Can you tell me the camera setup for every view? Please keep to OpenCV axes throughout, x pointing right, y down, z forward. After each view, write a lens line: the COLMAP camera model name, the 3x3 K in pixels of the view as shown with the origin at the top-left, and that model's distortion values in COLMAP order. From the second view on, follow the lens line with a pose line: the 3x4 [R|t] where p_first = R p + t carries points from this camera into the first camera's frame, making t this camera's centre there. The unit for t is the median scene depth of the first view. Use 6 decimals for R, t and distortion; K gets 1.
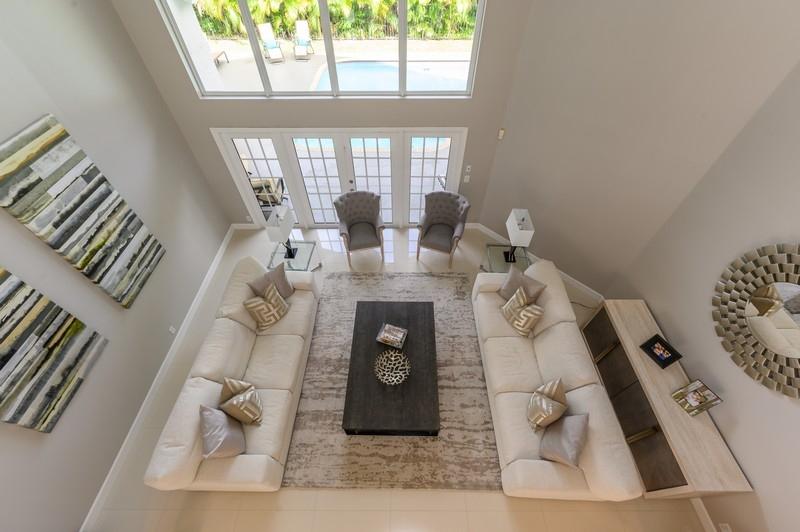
lens RADIAL K [[320.9, 0, 398.5], [0, 320.9, 268.3], [0, 0, 1]] dist [-0.008032, 0.000681]
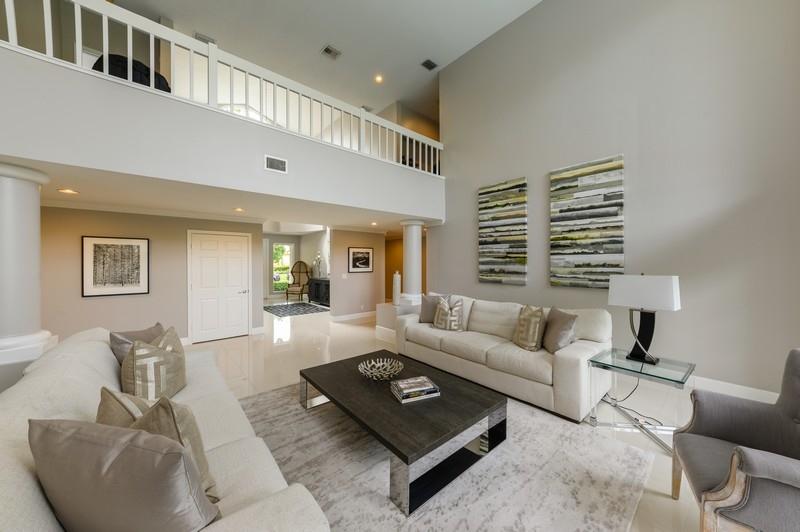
lens RADIAL K [[277.8, 0, 400.6], [0, 277.8, 263.7], [0, 0, 1]] dist [-0.002398, -0.000173]
pose [[-0.755706, 0.009860, -0.654836, 0.439955], [-0.499055, 0.638809, 0.585548, -0.323988], [0.424089, 0.769302, -0.477831, 1.279672]]
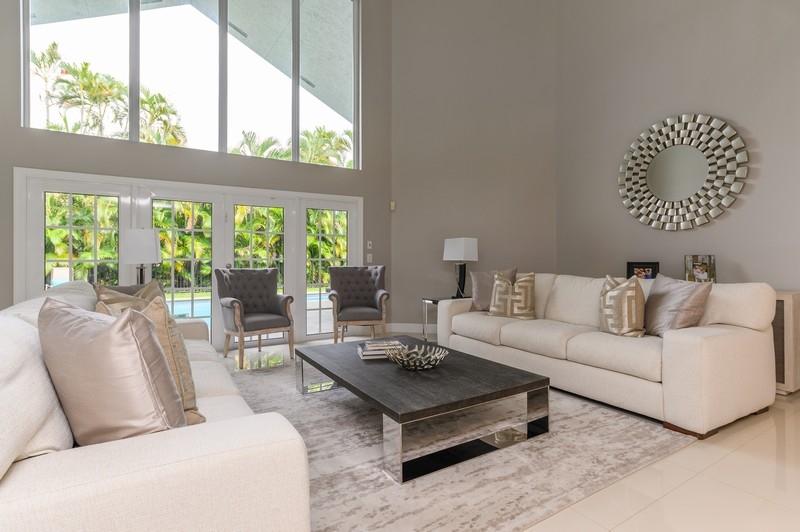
lens RADIAL K [[404.4, 0, 401.1], [0, 404.4, 260.5], [0, 0, 1]] dist [0.002856, 0.000269]
pose [[0.842068, -0.000464, 0.539371, -0.474339], [0.414333, 0.640792, -0.646307, 0.723867], [-0.345325, 0.767714, 0.539783, 0.545584]]
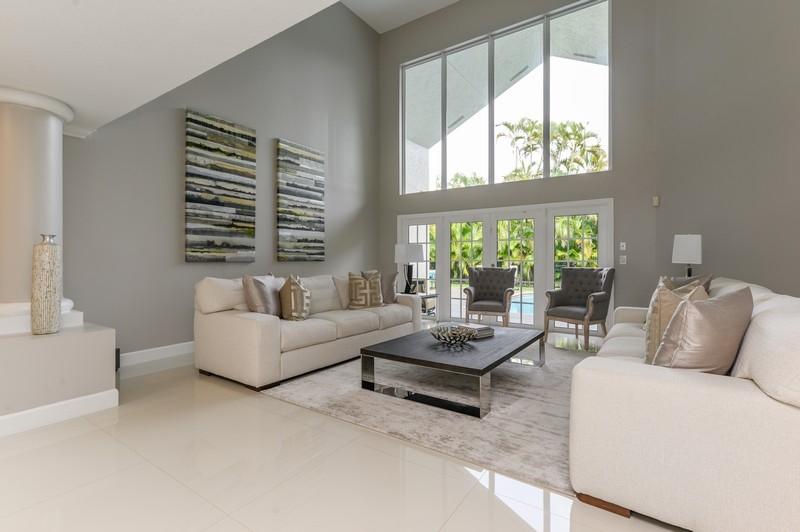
lens RADIAL K [[370.4, 0, 399.0], [0, 370.4, 262.4], [0, 0, 1]] dist [-0.026629, -0.000016]
pose [[0.826761, 0.010452, -0.562456, 0.398436], [-0.436210, 0.643259, -0.629236, 0.888080], [0.355229, 0.765577, 0.536381, 0.400394]]
